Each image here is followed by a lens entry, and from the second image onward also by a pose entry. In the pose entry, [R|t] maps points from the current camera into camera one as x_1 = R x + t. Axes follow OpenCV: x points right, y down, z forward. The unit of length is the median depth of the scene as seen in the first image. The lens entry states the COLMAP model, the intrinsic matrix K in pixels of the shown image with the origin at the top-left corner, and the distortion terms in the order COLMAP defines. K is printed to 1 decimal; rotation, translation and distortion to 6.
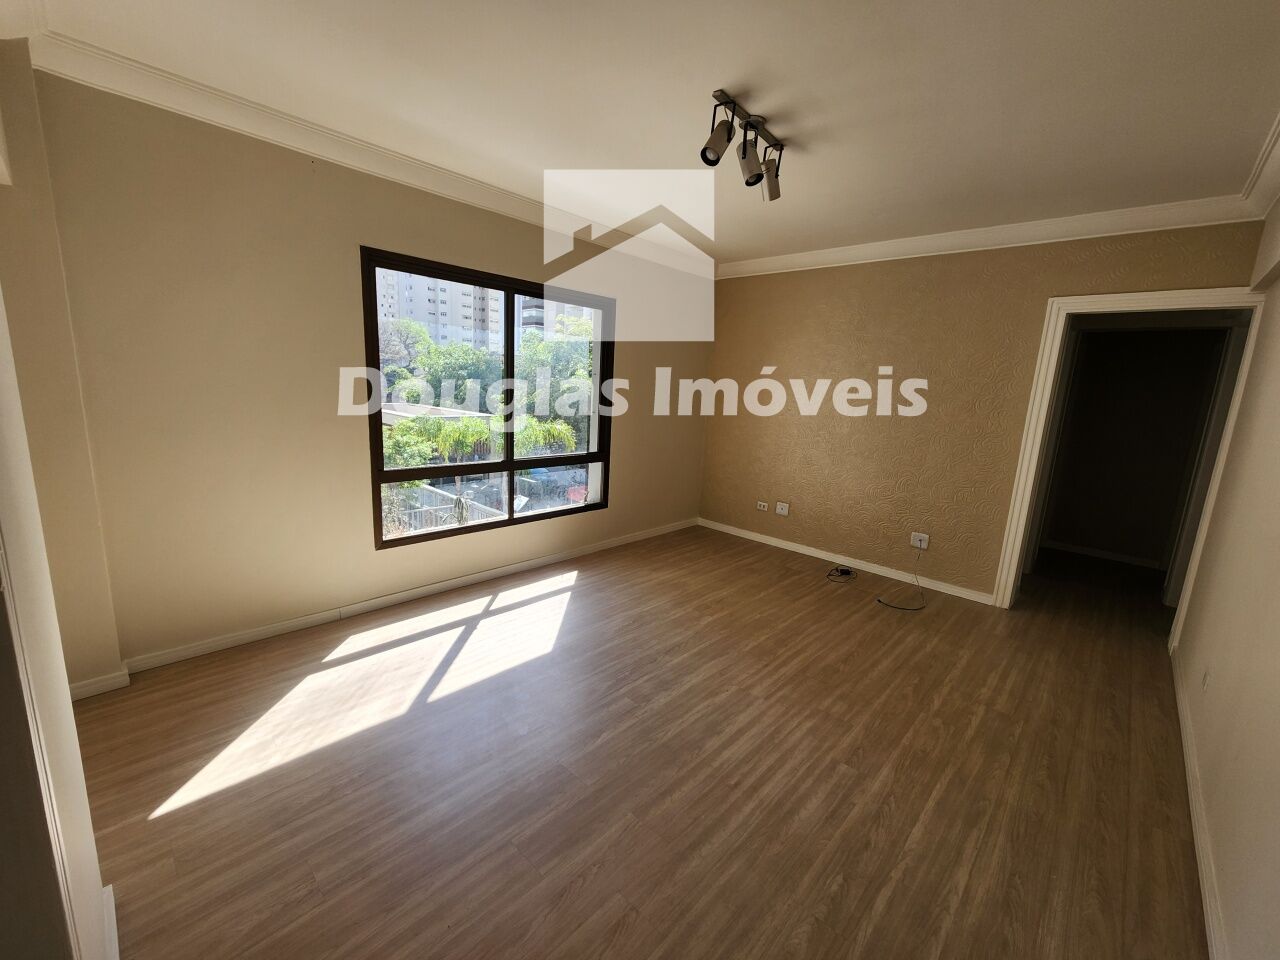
lens RADIAL K [[523.8, 0, 641.1], [0, 523.8, 483.5], [0, 0, 1]] dist [0.001520, 0.000239]
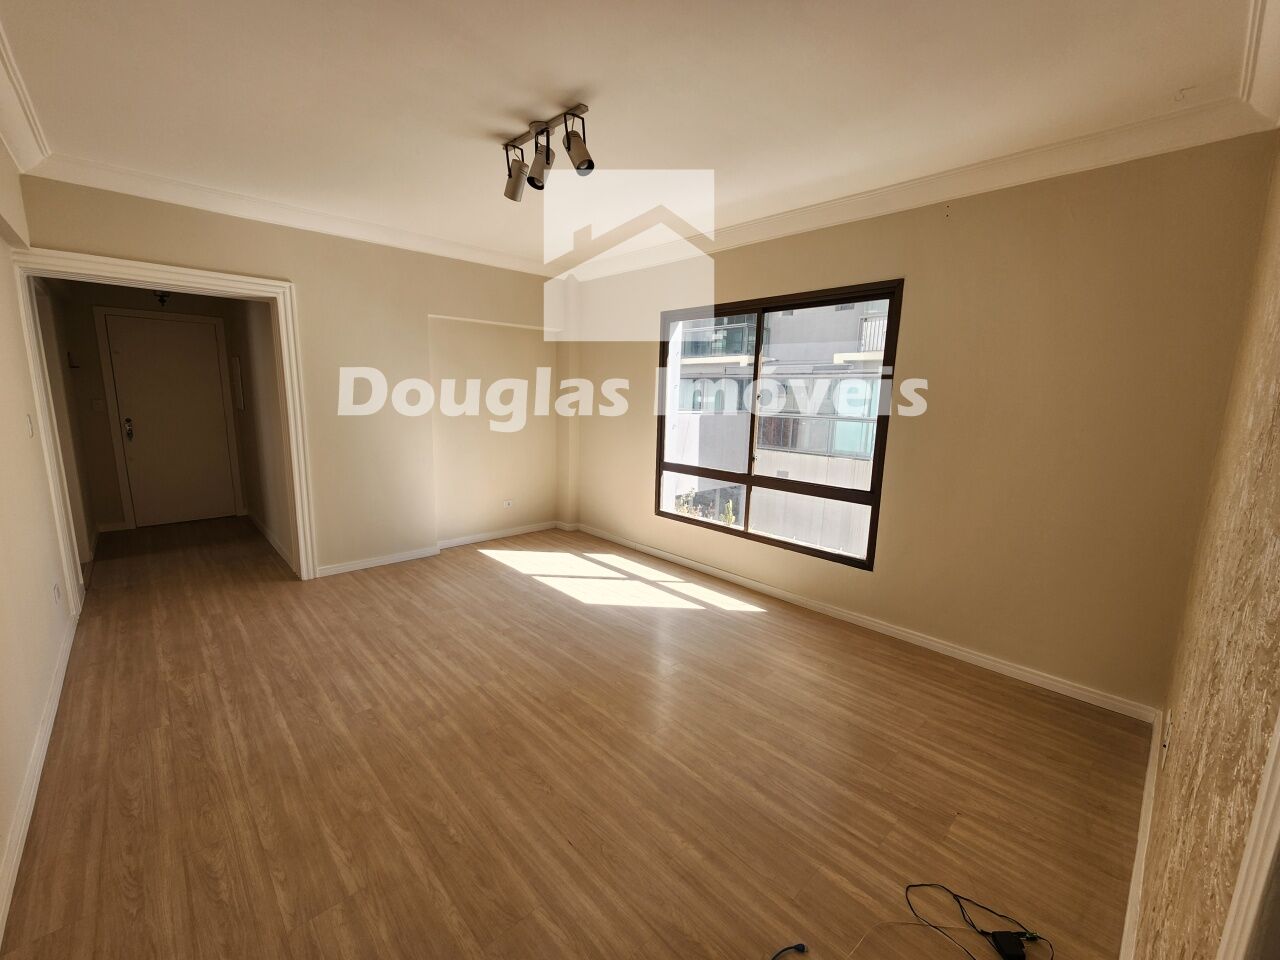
lens RADIAL K [[523.8, 0, 641.1], [0, 523.8, 483.5], [0, 0, 1]] dist [0.001520, 0.000239]
pose [[-0.056883, 0.117562, -0.991435, 1.163760], [-0.215274, 0.968239, 0.127163, -0.167950], [0.974895, 0.220664, -0.029768, 1.228477]]
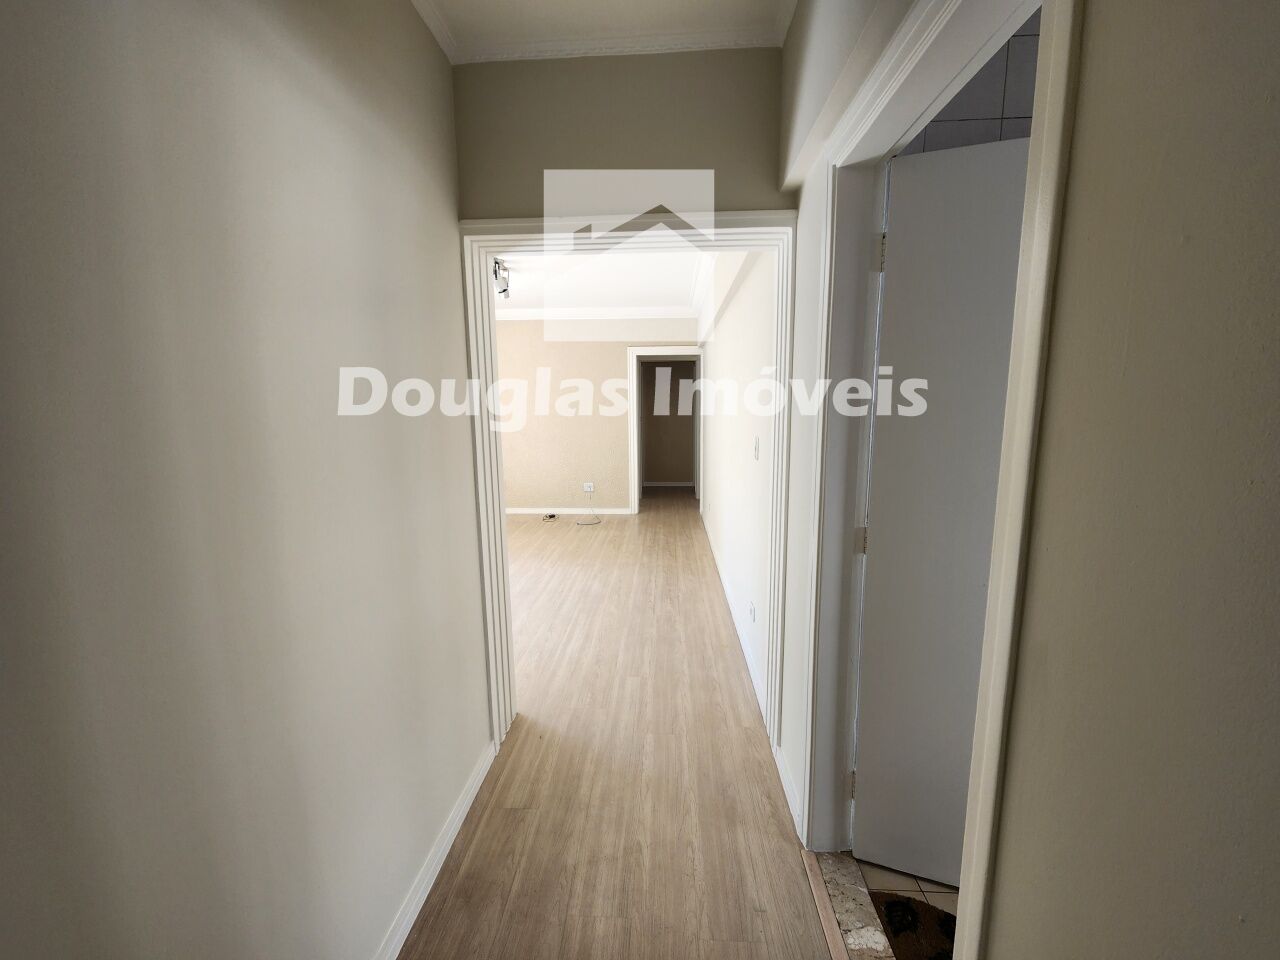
lens RADIAL K [[523.8, 0, 641.1], [0, 523.8, 483.5], [0, 0, 1]] dist [0.001520, 0.000239]
pose [[0.760634, -0.155579, 0.630263, -0.626930], [0.170591, 0.984640, 0.037179, 0.101466], [-0.626366, 0.079238, 0.775491, -0.639375]]
